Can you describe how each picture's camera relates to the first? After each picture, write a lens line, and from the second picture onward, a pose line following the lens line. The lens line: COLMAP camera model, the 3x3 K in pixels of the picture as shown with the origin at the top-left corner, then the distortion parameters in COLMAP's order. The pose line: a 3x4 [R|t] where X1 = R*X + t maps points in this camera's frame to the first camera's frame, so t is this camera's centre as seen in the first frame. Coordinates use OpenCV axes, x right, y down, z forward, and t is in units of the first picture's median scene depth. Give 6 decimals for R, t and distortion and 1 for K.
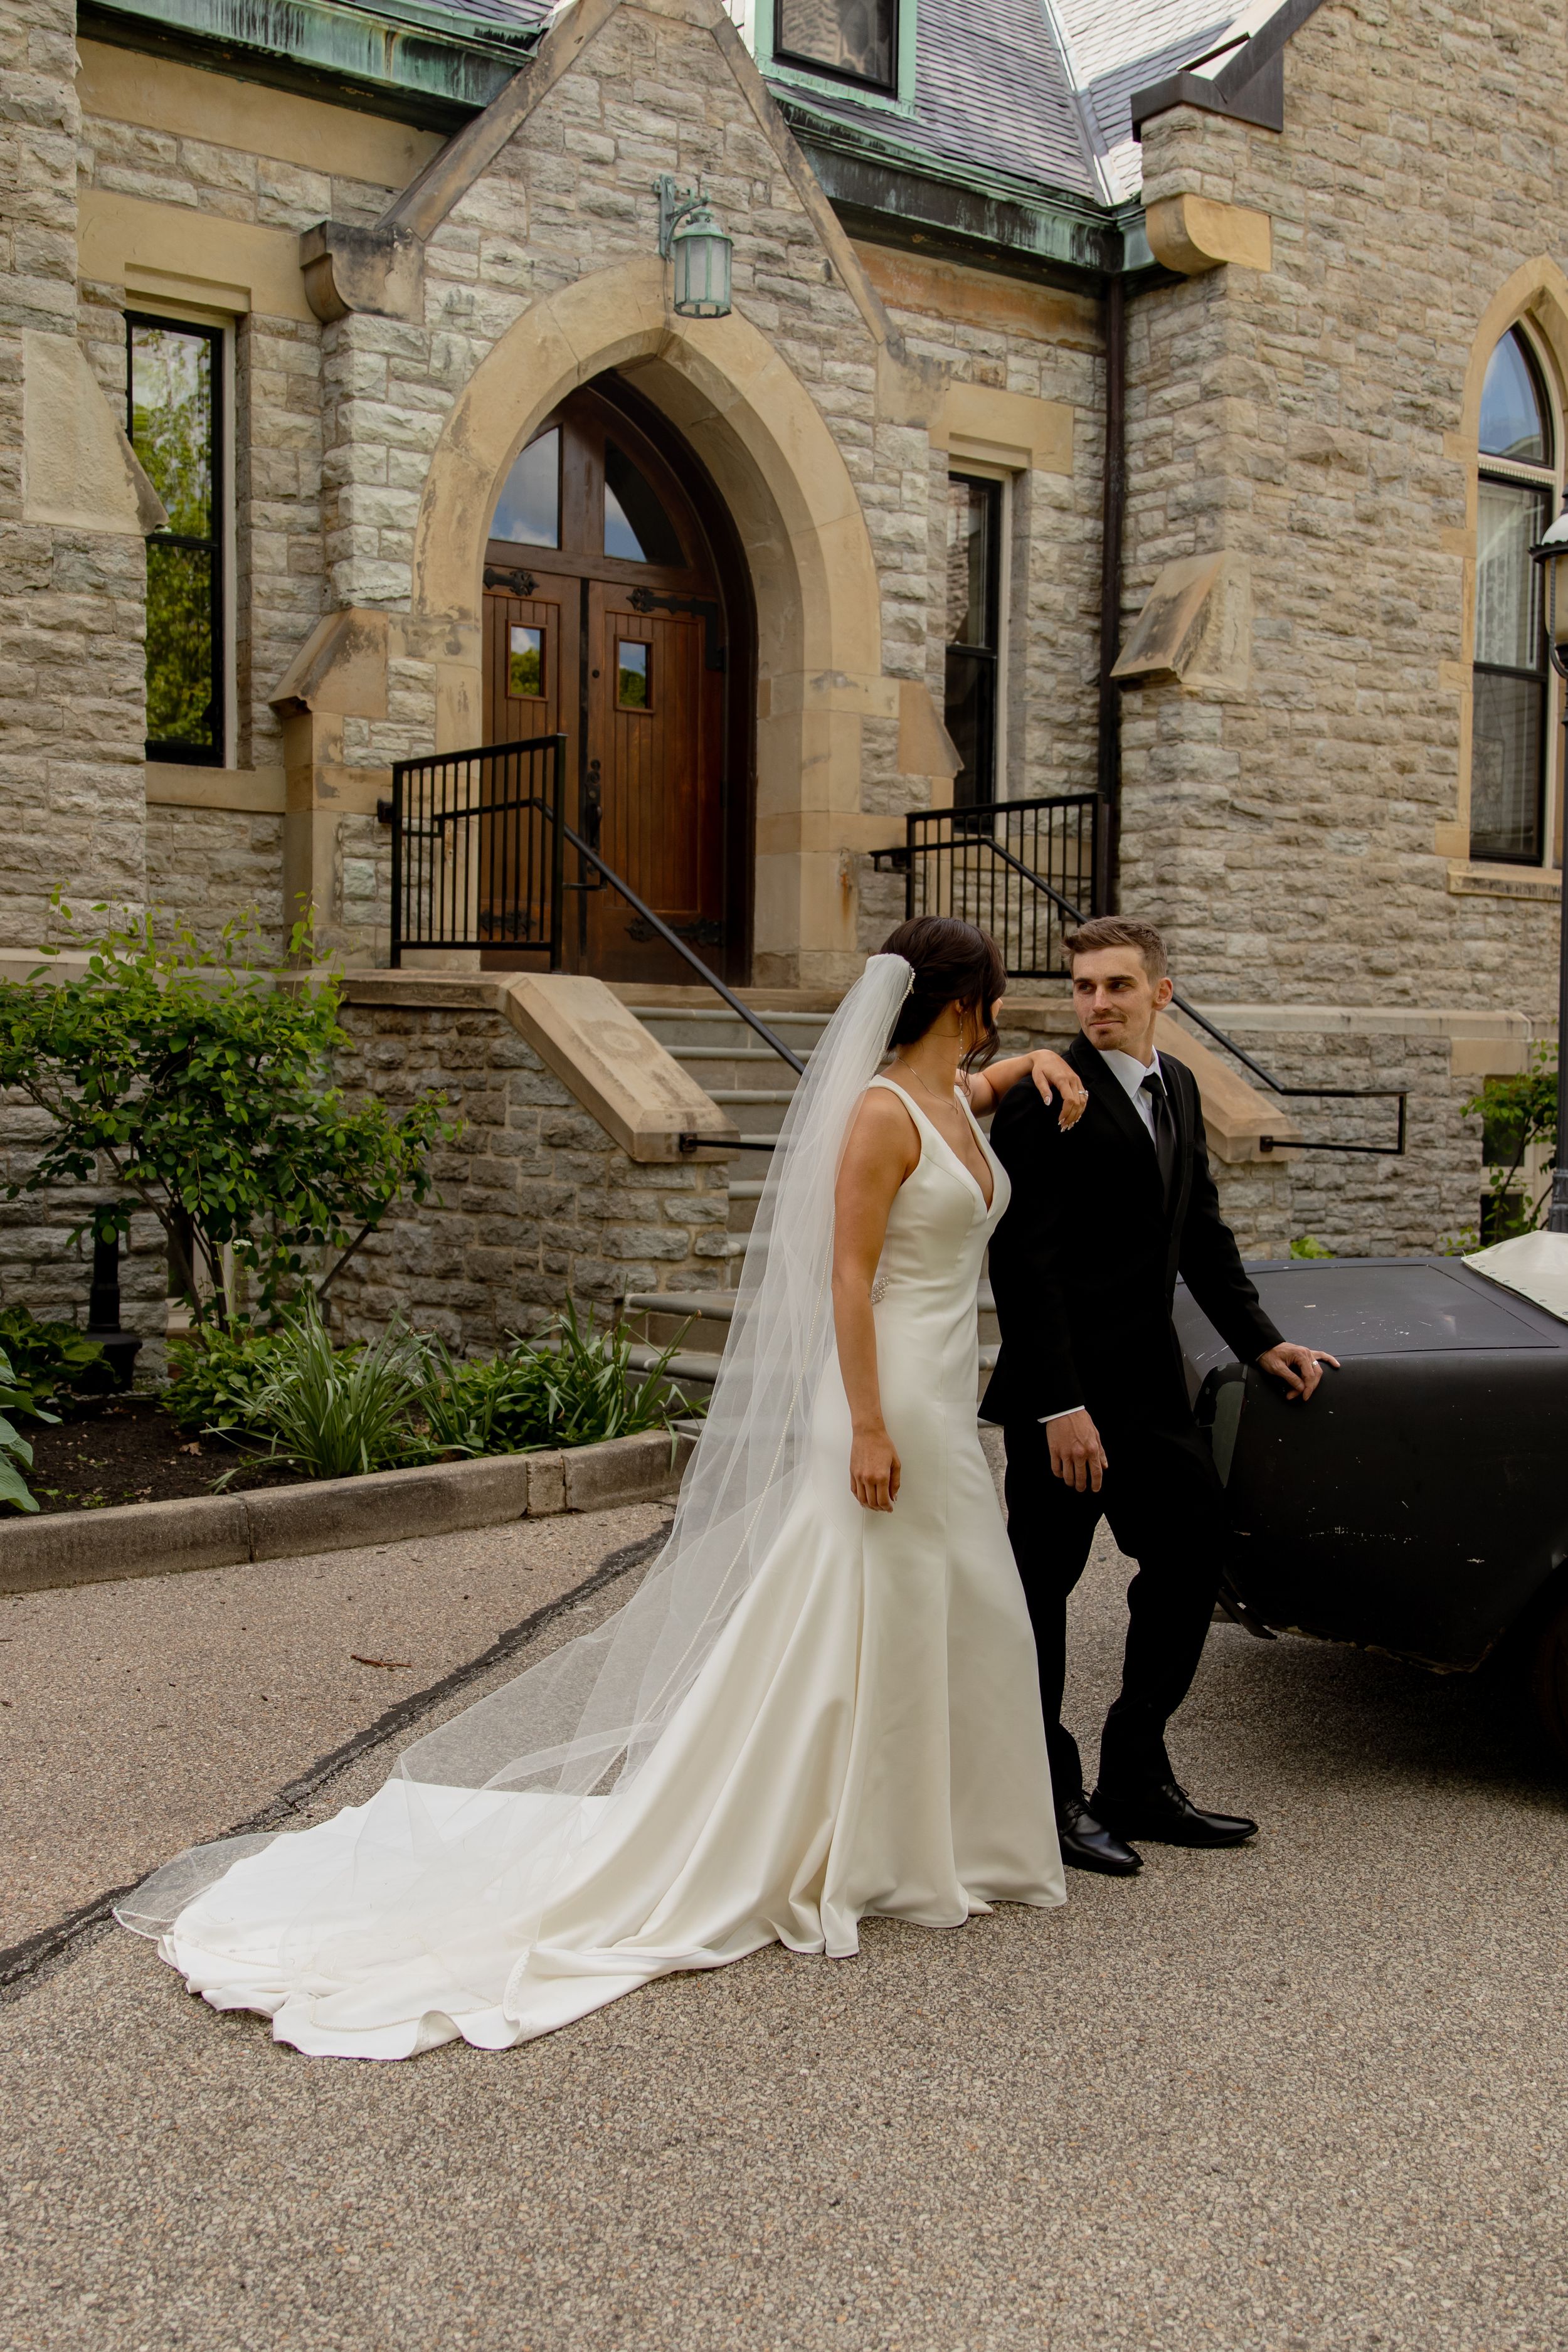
lens RADIAL K [[2757.5, 0, 784.0], [0, 2757.5, 1176.0], [0, 0, 1]] dist [0.032098, -0.015310]
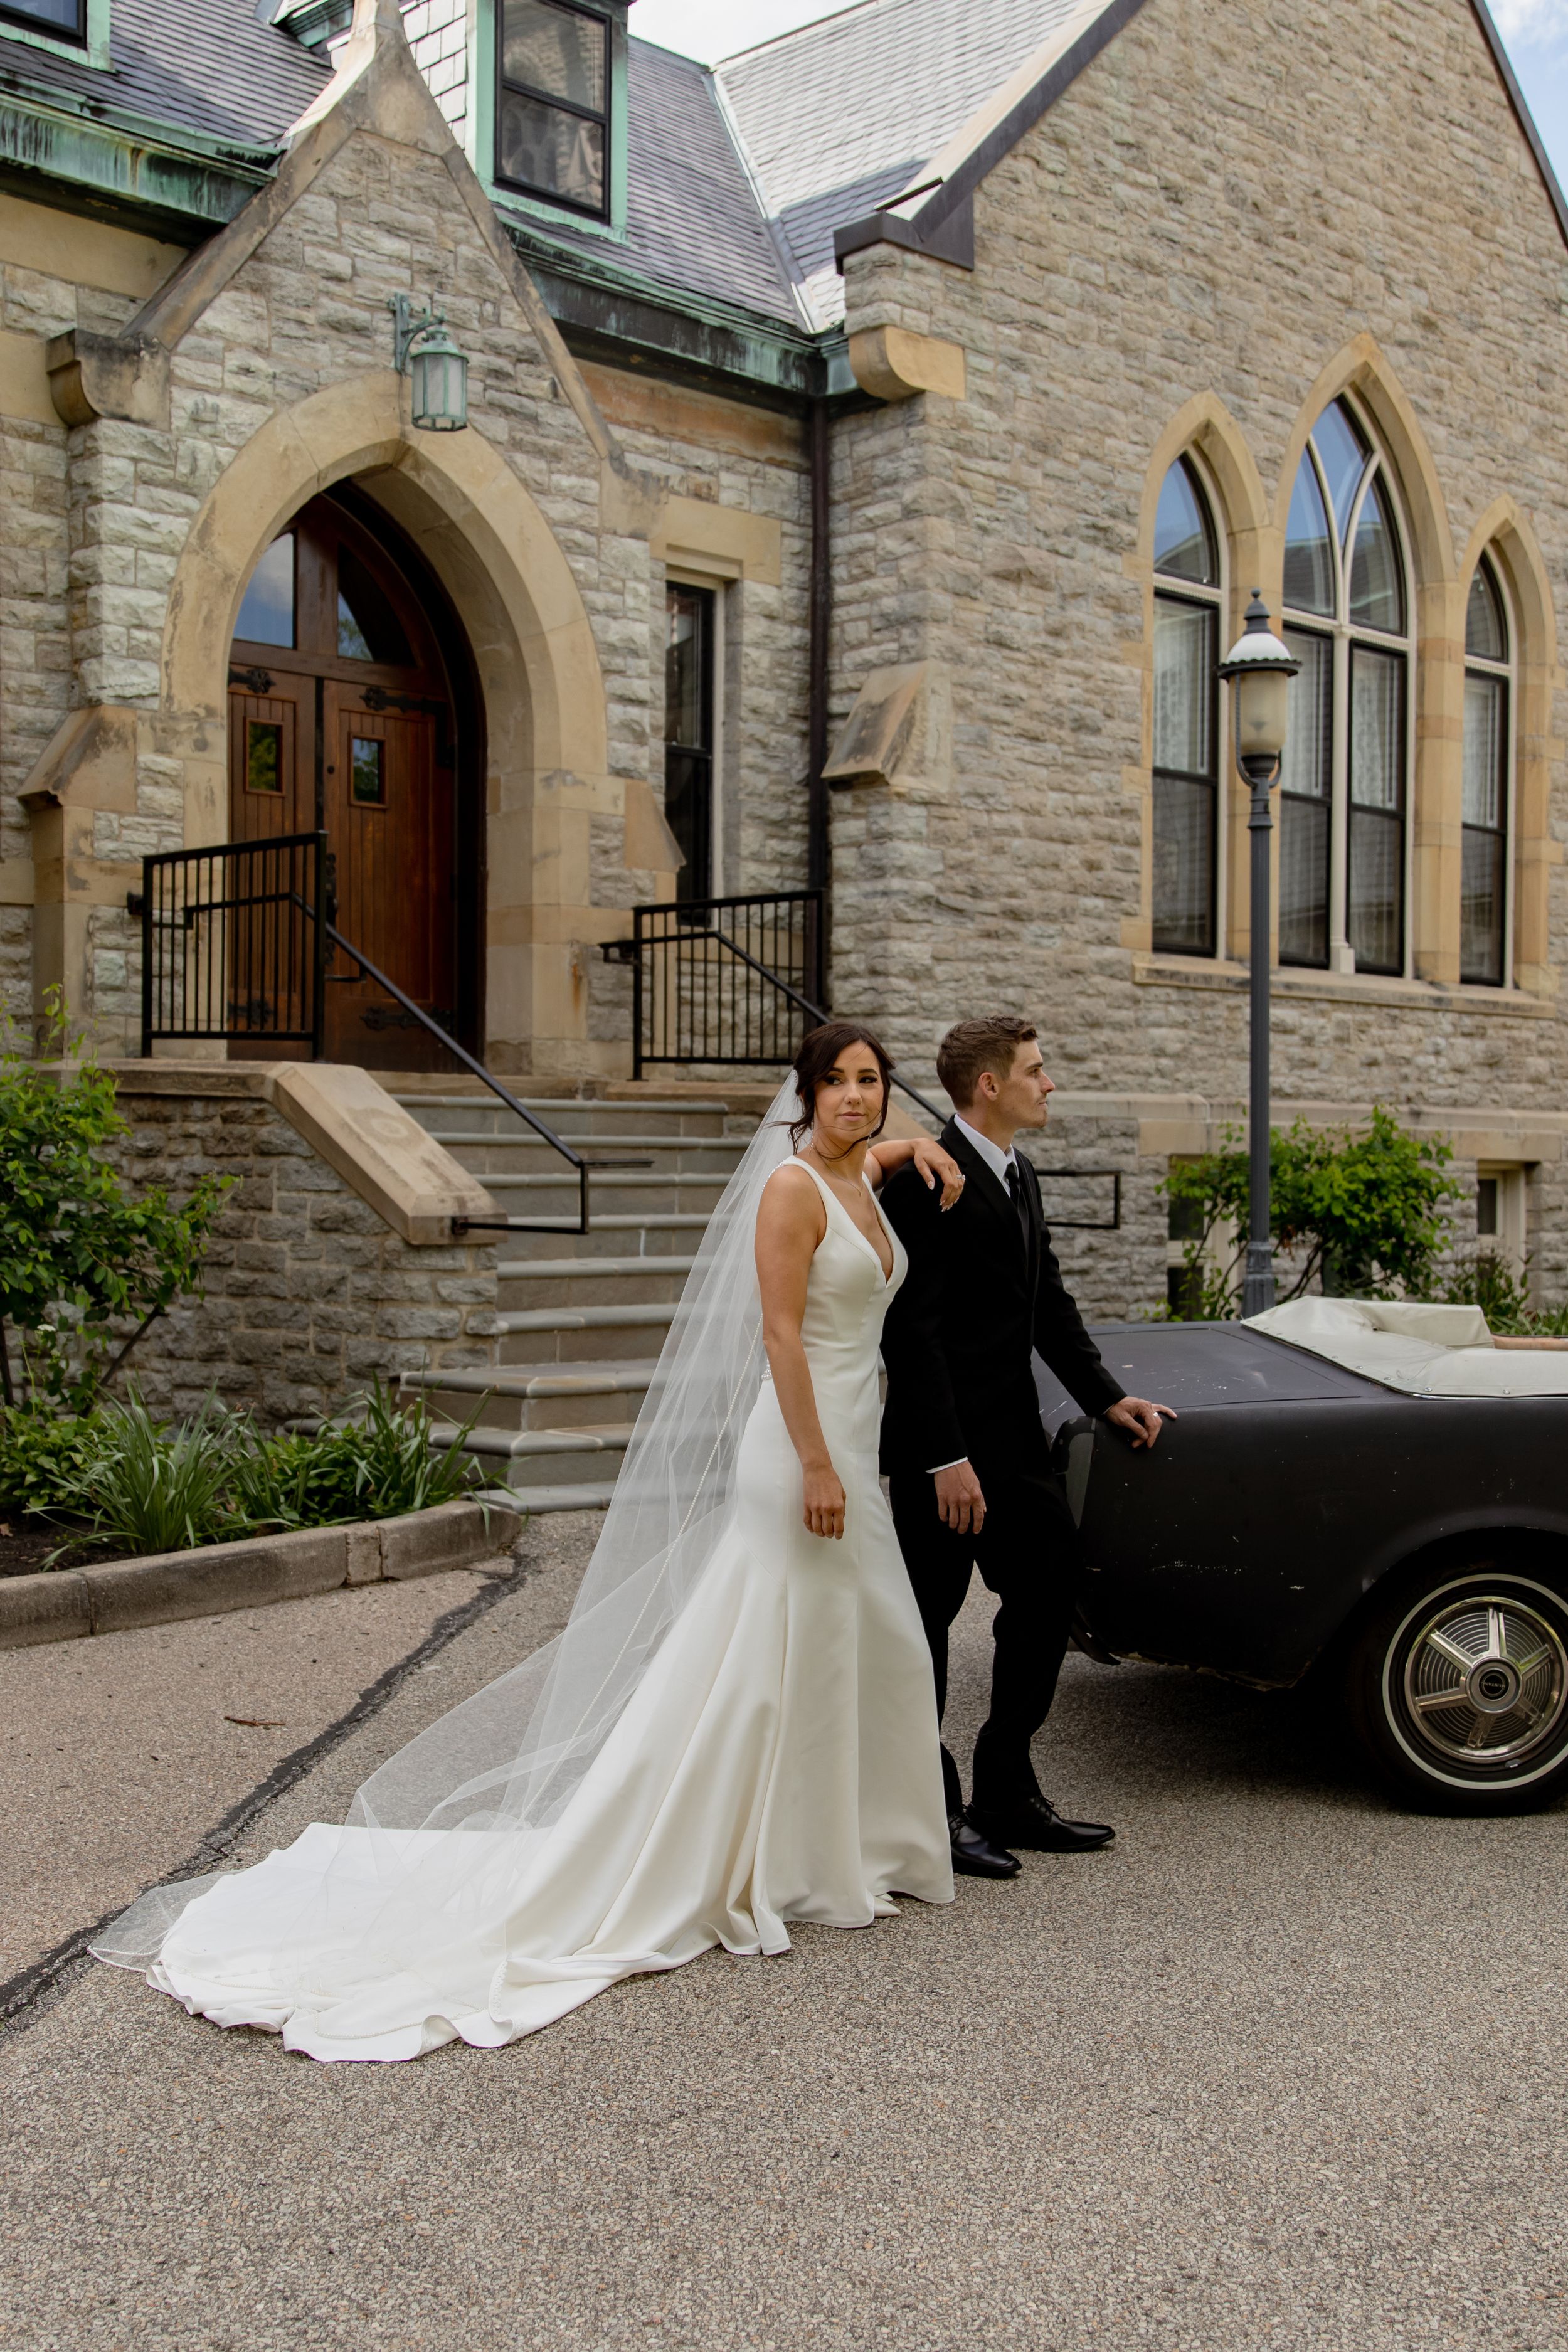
lens RADIAL K [[2757.5, 0, 784.0], [0, 2757.5, 1176.0], [0, 0, 1]] dist [0.032098, -0.015310]
pose [[0.991138, -0.008154, 0.132582, -0.042836], [0.012061, 0.999515, -0.028693, 0.000480], [-0.132284, 0.030038, 0.990757, -0.038383]]
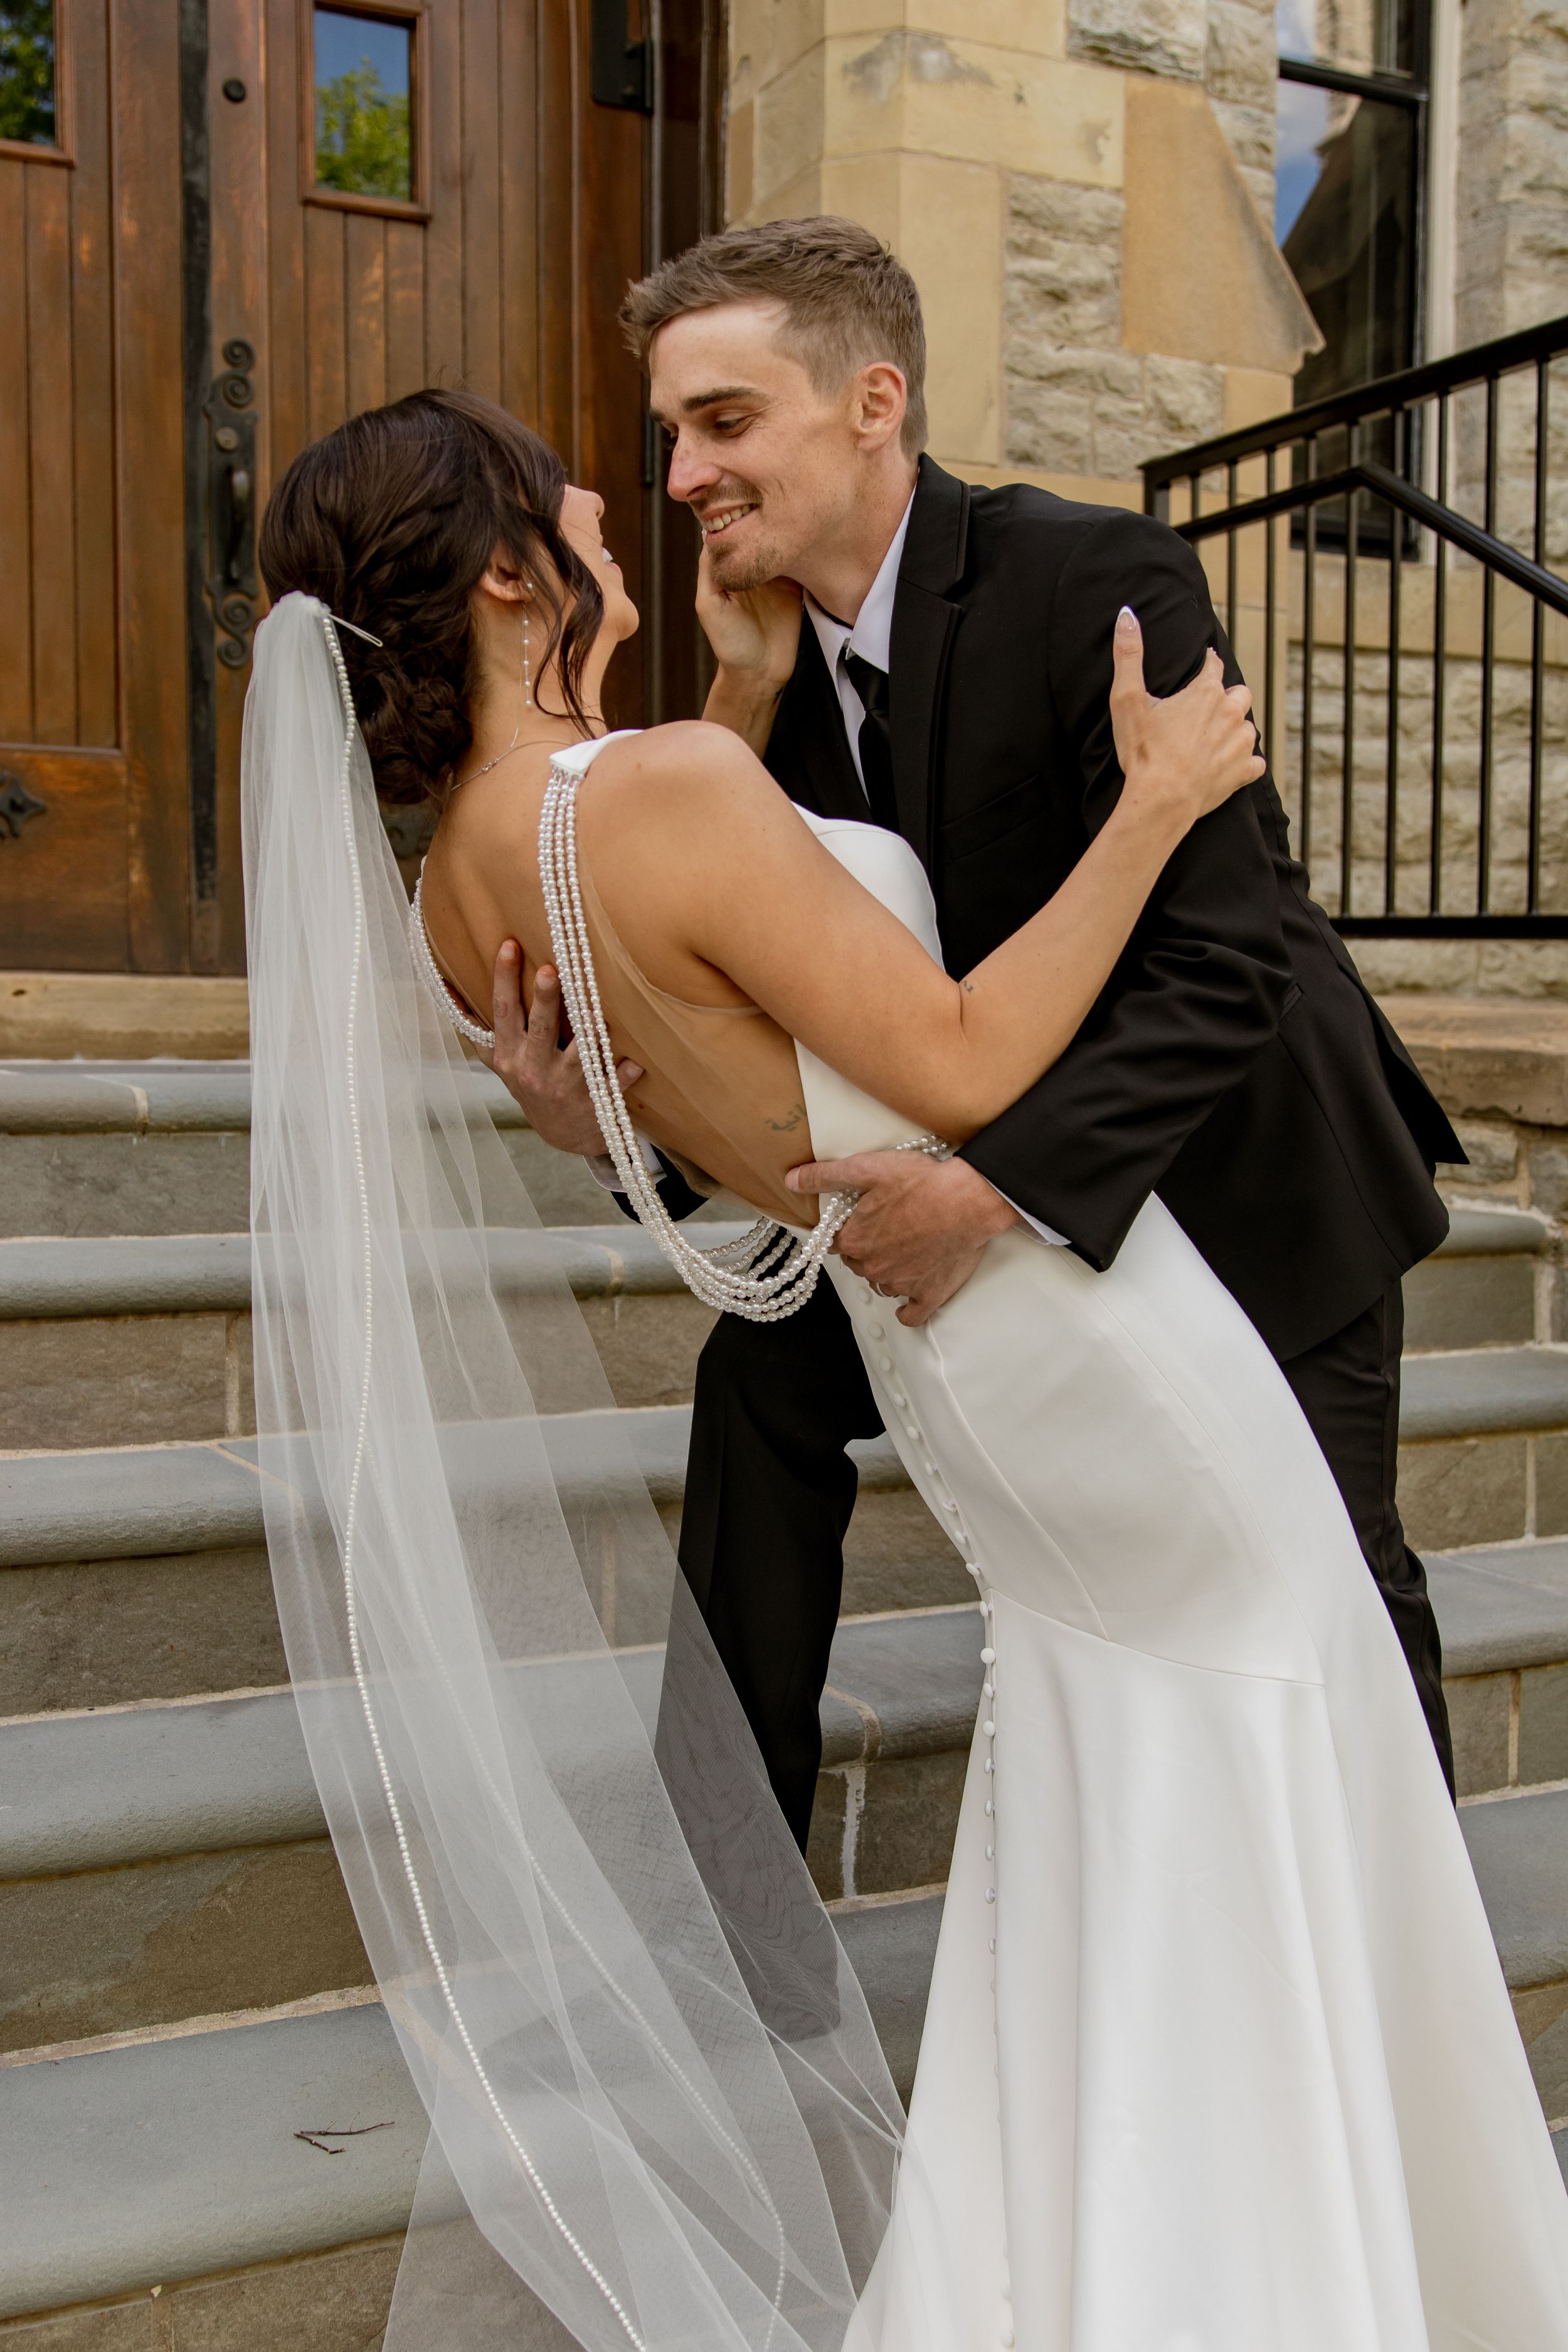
lens RADIAL K [[2614.5, 0, 784.0], [0, 2614.5, 1176.0], [0, 0, 1]] dist [0.017805, -0.002890]
pose [[0.984522, -0.001031, -0.175259, 0.064718], [0.004397, 0.999813, 0.018820, -0.056404], [0.175207, -0.019299, 0.984343, 0.759608]]
